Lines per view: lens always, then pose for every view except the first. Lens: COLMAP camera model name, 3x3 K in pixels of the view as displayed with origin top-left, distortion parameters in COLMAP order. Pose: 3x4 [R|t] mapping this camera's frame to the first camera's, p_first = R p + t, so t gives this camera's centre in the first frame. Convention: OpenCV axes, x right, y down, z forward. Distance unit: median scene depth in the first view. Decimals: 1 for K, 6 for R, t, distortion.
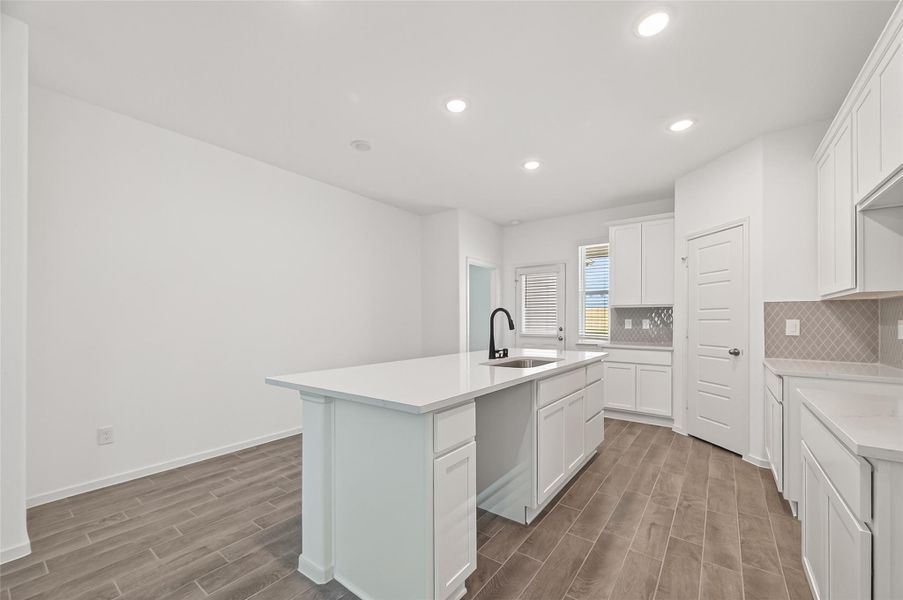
lens RADIAL K [[361.0, 0, 447.1], [0, 361.0, 320.7], [0, 0, 1]] dist [0.002027, -0.001171]
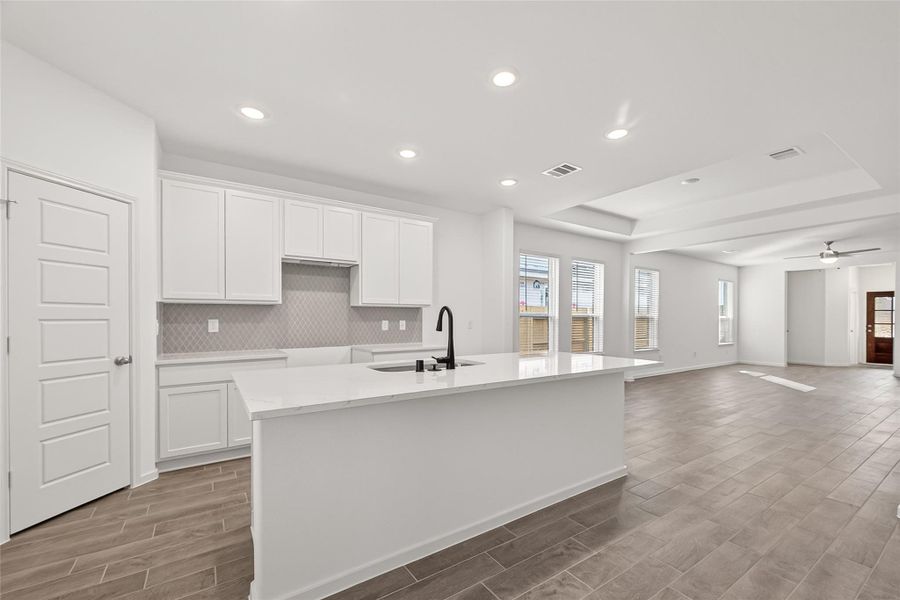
lens RADIAL K [[359.9, 0, 443.6], [0, 359.9, 312.9], [0, 0, 1]] dist [0.002027, -0.001171]
pose [[-0.938976, 0.004898, 0.343947, -0.102242], [0.000521, 0.999918, -0.012817, -0.005335], [-0.343981, -0.011856, -0.938902, 1.189528]]
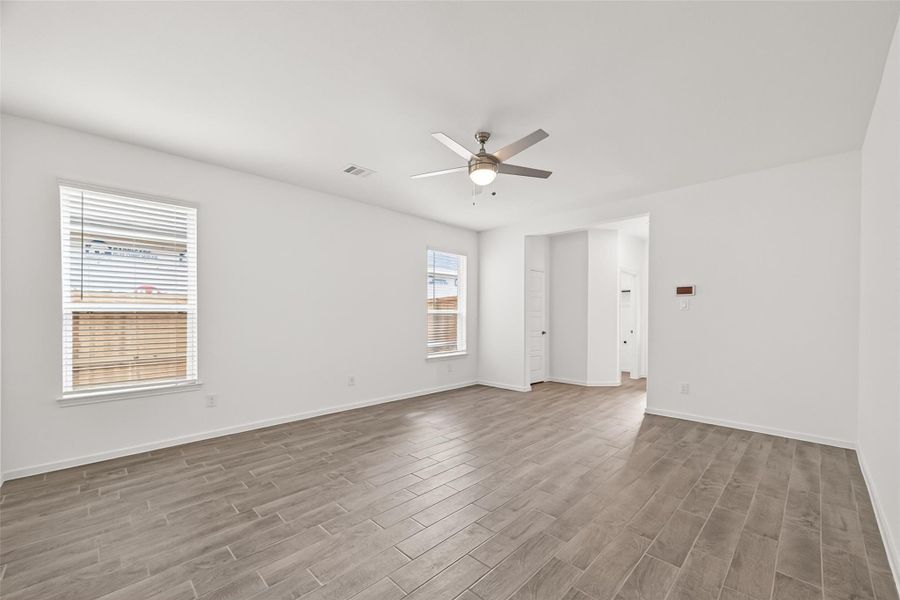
lens RADIAL K [[359.9, 0, 434.1], [0, 359.9, 319.8], [0, 0, 1]] dist [0.002027, -0.001171]
pose [[-0.987183, 0.001976, 0.159581, -1.232046], [0.004270, 0.999892, 0.014030, 0.004658], [-0.159536, 0.014532, -0.987085, -0.294857]]
